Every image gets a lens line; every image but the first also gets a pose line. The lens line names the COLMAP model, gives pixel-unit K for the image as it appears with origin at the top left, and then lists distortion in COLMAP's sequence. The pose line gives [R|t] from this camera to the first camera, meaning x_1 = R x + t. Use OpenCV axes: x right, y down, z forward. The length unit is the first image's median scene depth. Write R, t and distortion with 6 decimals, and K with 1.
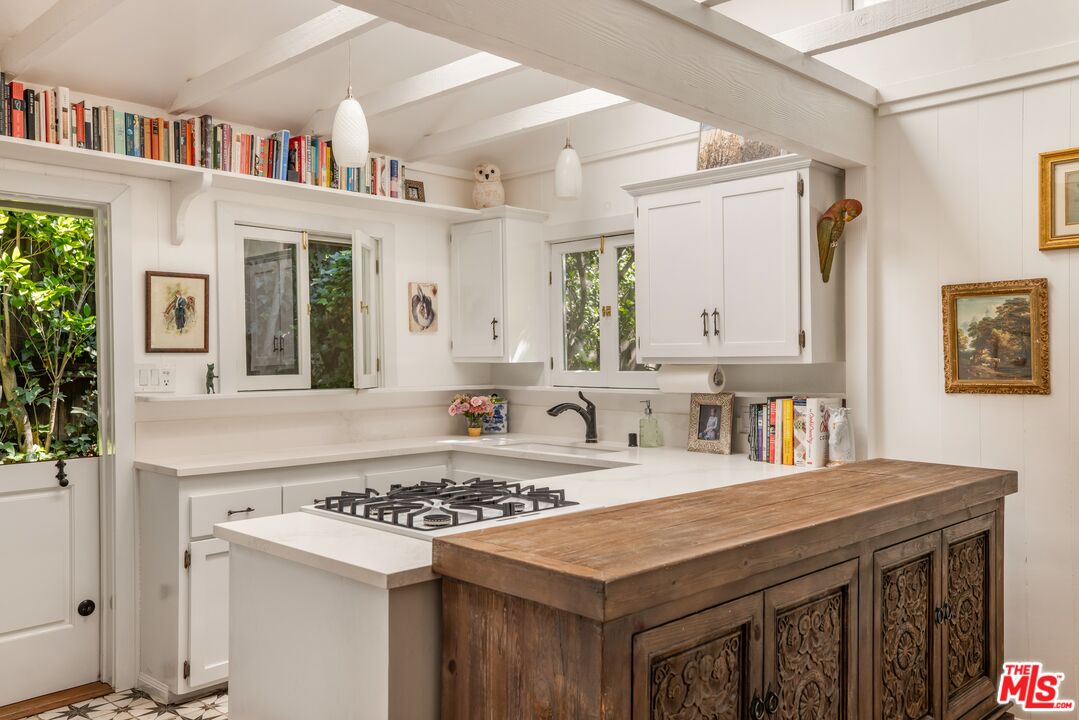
lens RADIAL K [[923.7, 0, 540.0], [0, 923.7, 361.0], [0, 0, 1]] dist [0.016514, 0.001435]
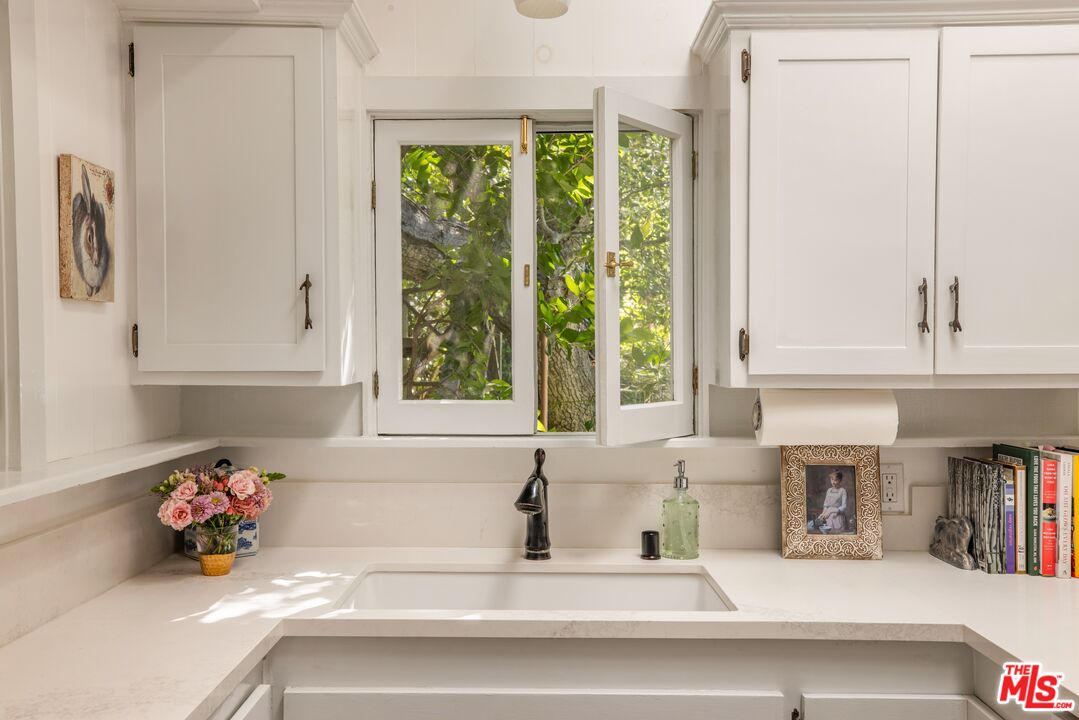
lens RADIAL K [[923.7, 0, 537.3], [0, 923.7, 363.3], [0, 0, 1]] dist [0.016514, 0.001435]
pose [[0.714186, -0.001052, 0.699956, -0.279182], [-0.001111, 0.999996, 0.002637, -0.010382], [-0.699955, -0.002662, 0.714182, 0.699897]]
